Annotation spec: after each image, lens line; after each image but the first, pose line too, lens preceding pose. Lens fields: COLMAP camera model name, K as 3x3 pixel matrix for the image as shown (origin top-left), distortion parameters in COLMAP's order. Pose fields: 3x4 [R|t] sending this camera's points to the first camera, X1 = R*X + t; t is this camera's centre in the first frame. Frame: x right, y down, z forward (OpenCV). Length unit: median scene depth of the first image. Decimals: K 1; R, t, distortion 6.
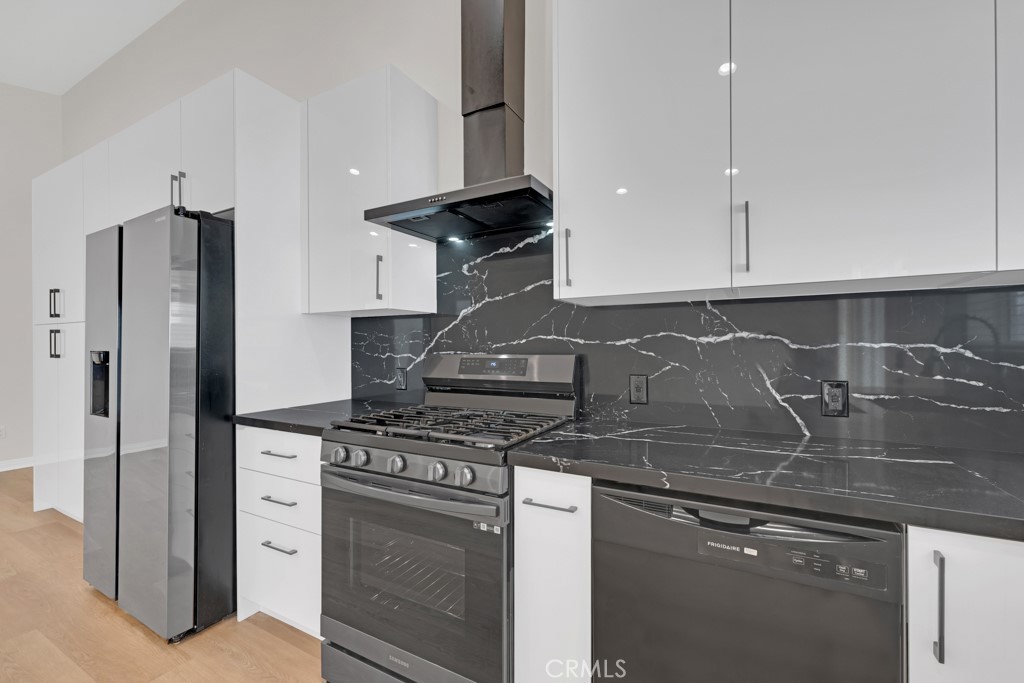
lens RADIAL K [[425.6, 0, 512.7], [0, 425.6, 346.2], [0, 0, 1]] dist [0.000697, -0.000063]
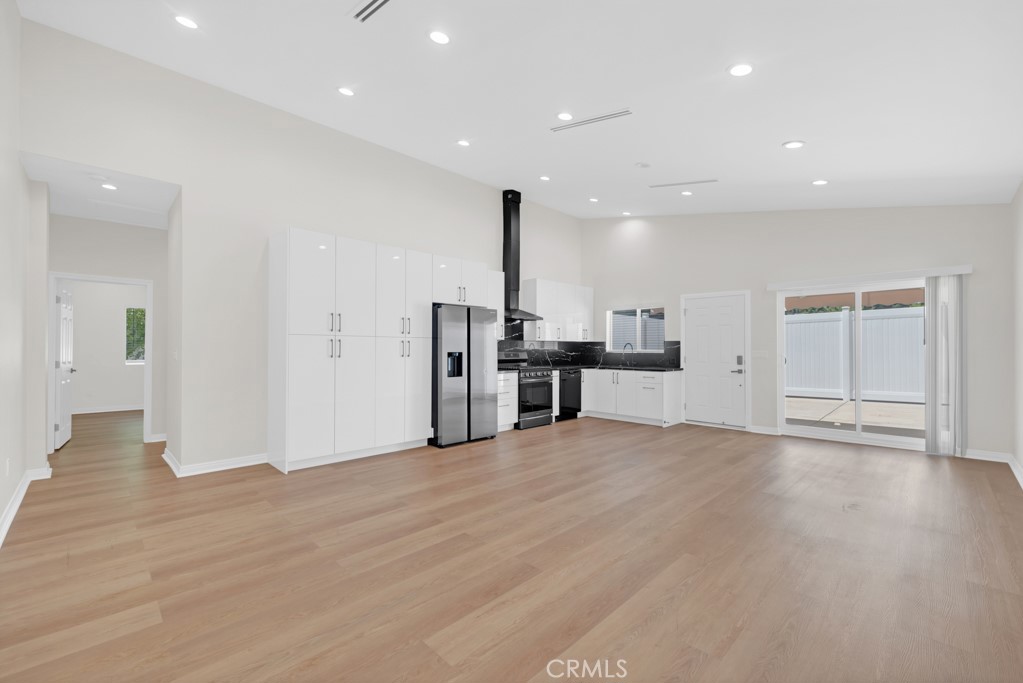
lens RADIAL K [[421.8, 0, 508.3], [0, 421.8, 345.9], [0, 0, 1]] dist [0.001402, 0.000110]
pose [[0.290645, 0.010112, 0.956778, -3.618456], [-0.003011, 0.999949, -0.009654, -0.002381], [-0.956826, -0.000075, 0.290660, -0.076481]]
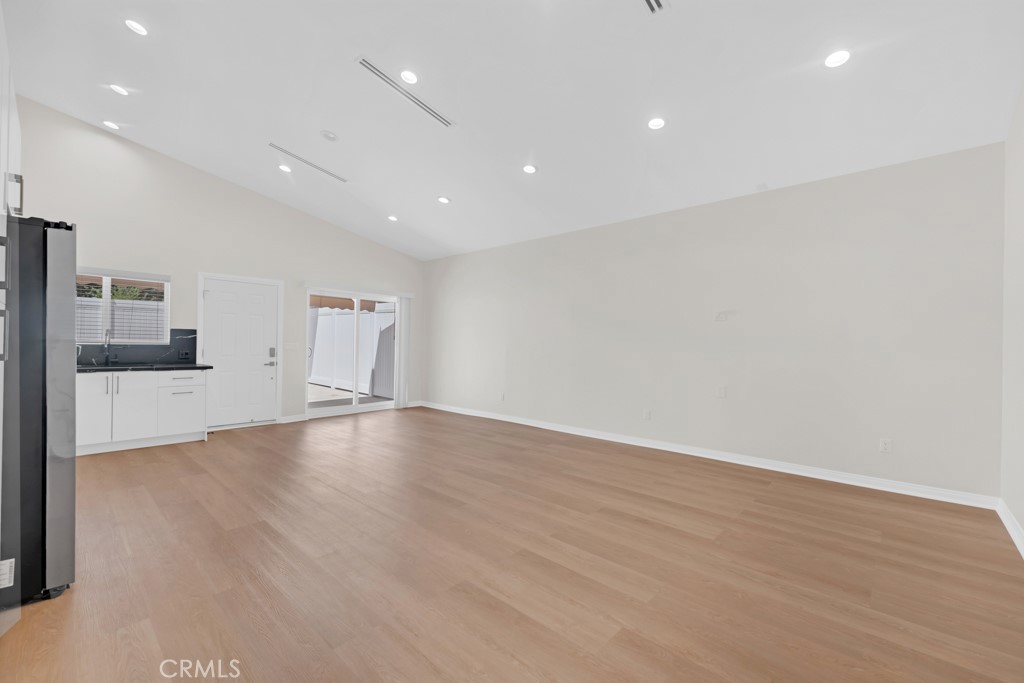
lens RADIAL K [[425.6, 0, 512.7], [0, 425.6, 346.2], [0, 0, 1]] dist [0.000697, -0.000063]
pose [[-0.970270, -0.010823, 0.241781, -2.464459], [-0.010827, 0.999941, 0.001311, 0.000881], [-0.241781, -0.001345, -0.970330, 1.907869]]
